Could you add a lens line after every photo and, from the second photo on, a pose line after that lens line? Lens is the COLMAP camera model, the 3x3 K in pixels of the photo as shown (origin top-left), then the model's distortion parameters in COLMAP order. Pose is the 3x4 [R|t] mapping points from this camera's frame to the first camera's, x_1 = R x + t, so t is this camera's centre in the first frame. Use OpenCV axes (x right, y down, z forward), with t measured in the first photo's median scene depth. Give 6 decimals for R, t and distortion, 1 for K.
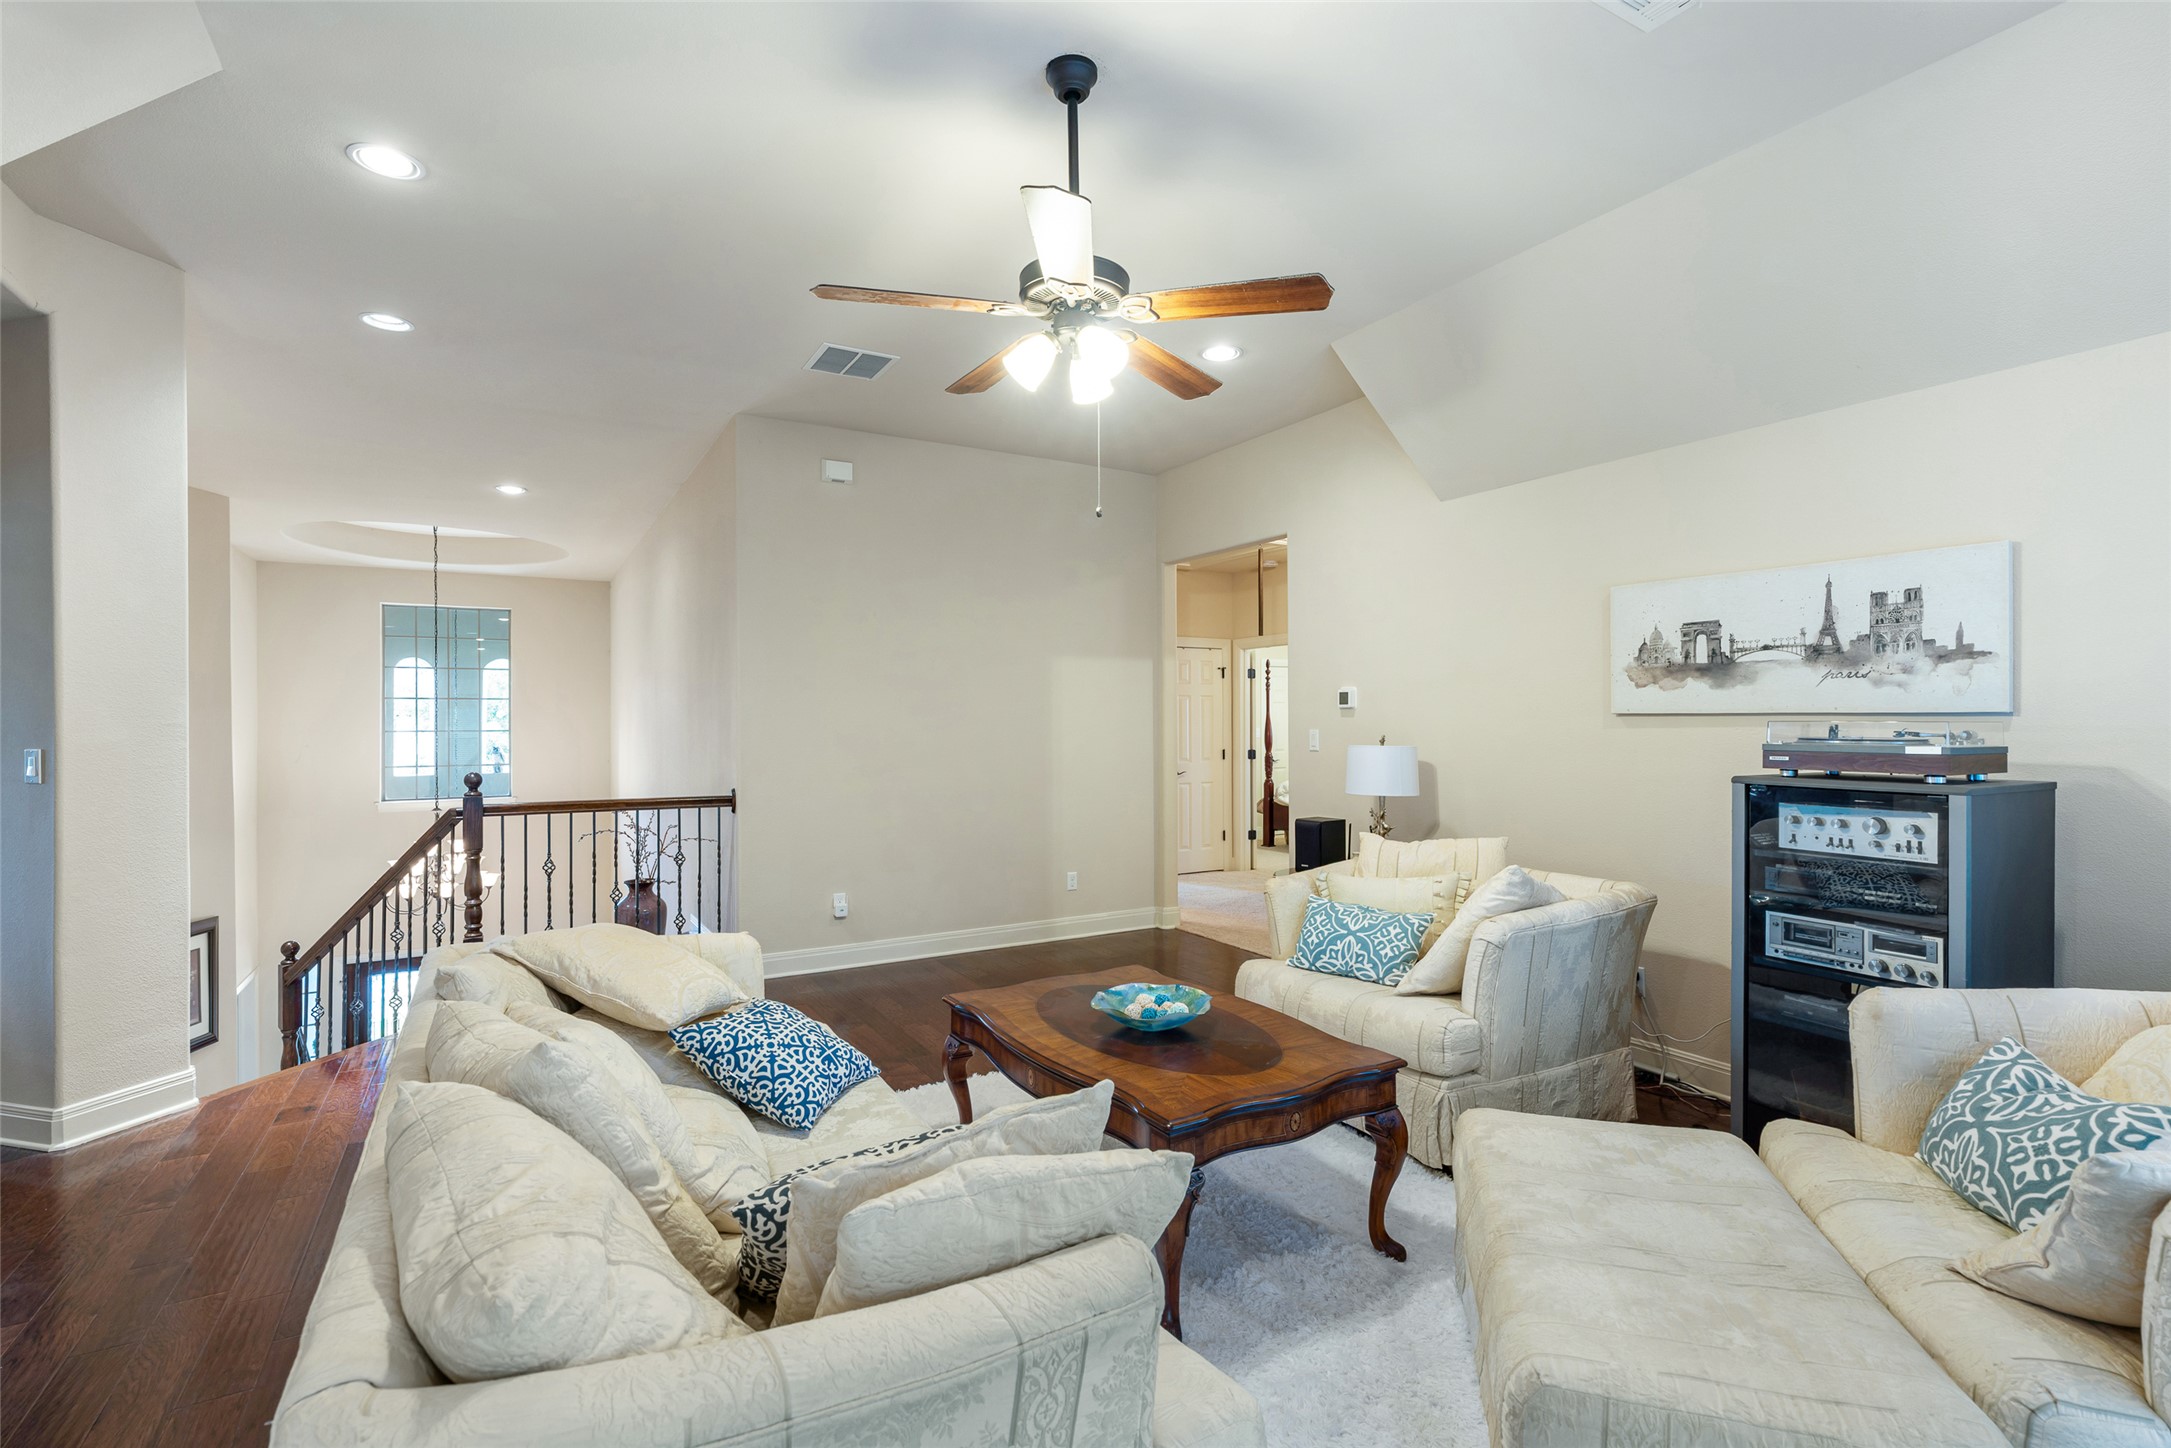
lens RADIAL K [[998.9, 0, 1085.5], [0, 998.9, 724.0], [0, 0, 1]] dist [-0.000189, -0.000034]
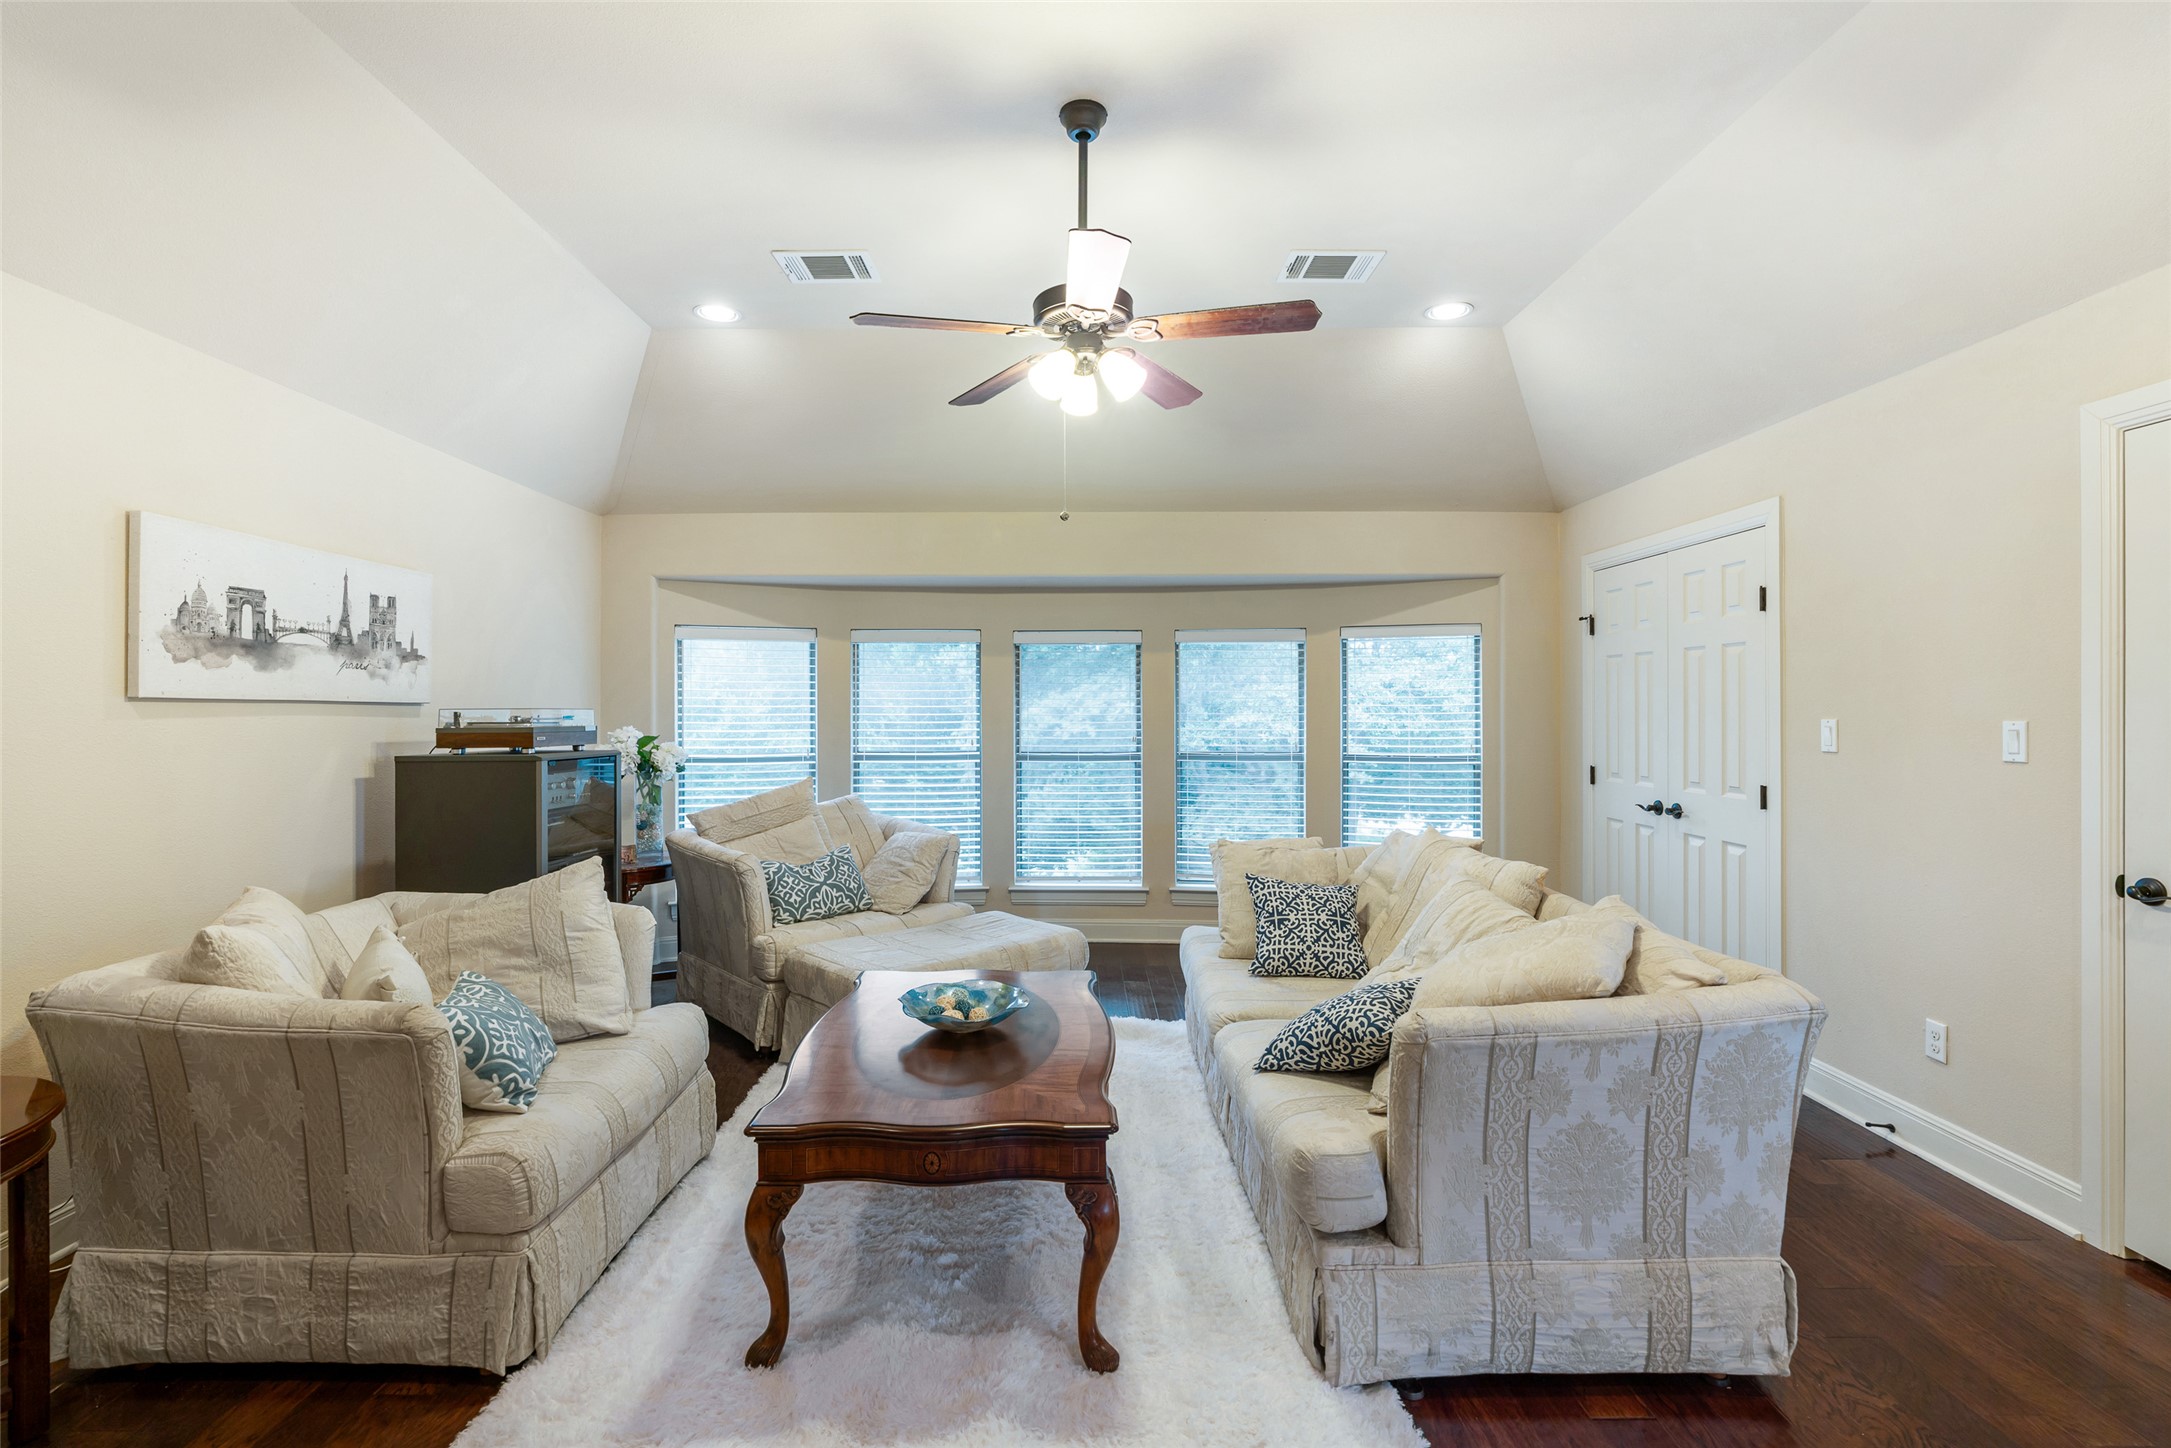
lens RADIAL K [[998.9, 0, 1085.5], [0, 998.9, 724.0], [0, 0, 1]] dist [-0.000189, -0.000034]
pose [[-0.862251, -0.001659, 0.506478, -0.438218], [0.005390, 0.999908, 0.012451, 0.003678], [-0.506452, 0.013466, -0.862163, 1.476319]]
